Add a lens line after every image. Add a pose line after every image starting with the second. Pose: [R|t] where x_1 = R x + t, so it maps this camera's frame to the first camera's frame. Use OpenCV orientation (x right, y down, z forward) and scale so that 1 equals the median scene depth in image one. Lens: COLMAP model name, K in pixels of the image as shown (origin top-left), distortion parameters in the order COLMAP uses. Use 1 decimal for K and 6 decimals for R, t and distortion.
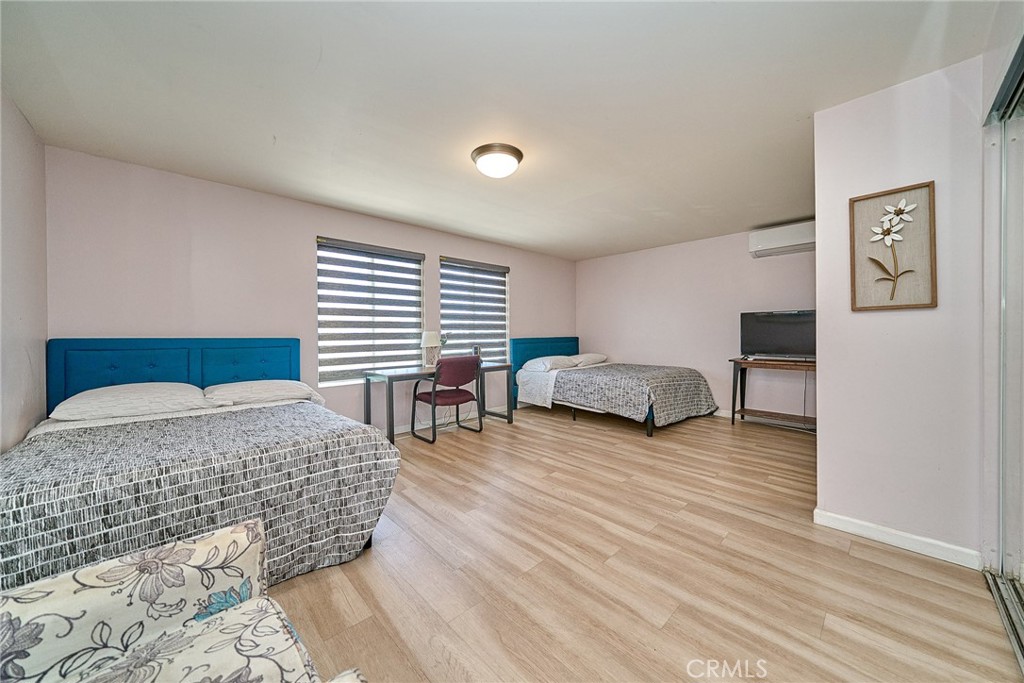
lens RADIAL K [[353.2, 0, 515.6], [0, 353.2, 340.4], [0, 0, 1]] dist [-0.000181, -0.000091]
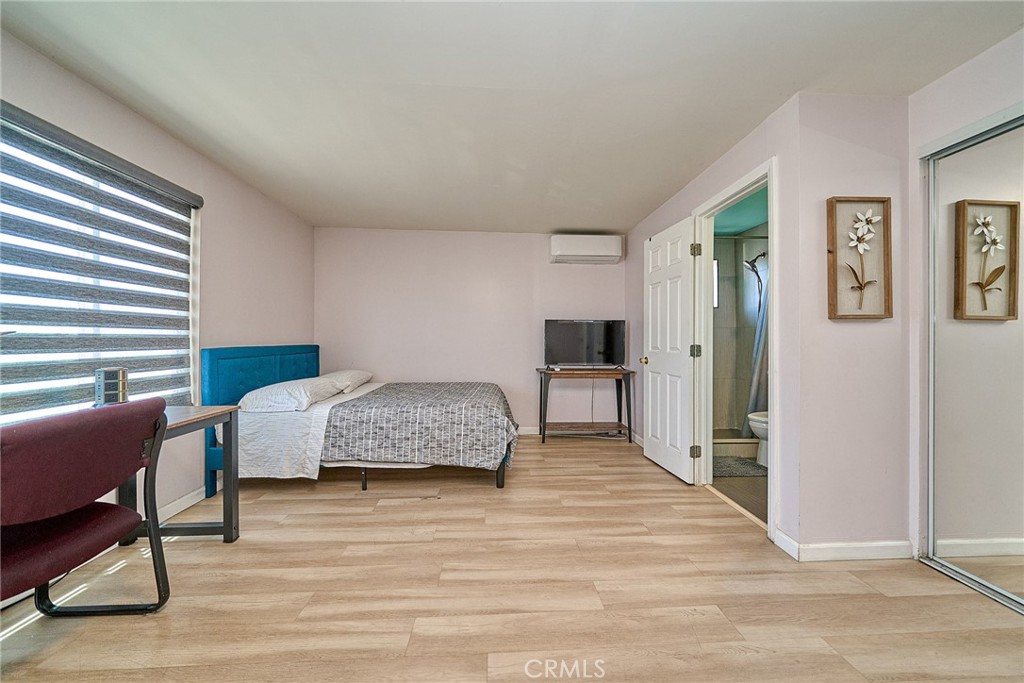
lens RADIAL K [[363.5, 0, 511.5], [0, 363.5, 341.6], [0, 0, 1]] dist [-0.000640, -0.000213]
pose [[0.650637, 0.008119, 0.759345, -0.141932], [0.004956, 0.999876, -0.014938, -0.006187], [-0.759373, 0.013483, 0.650516, 0.457033]]
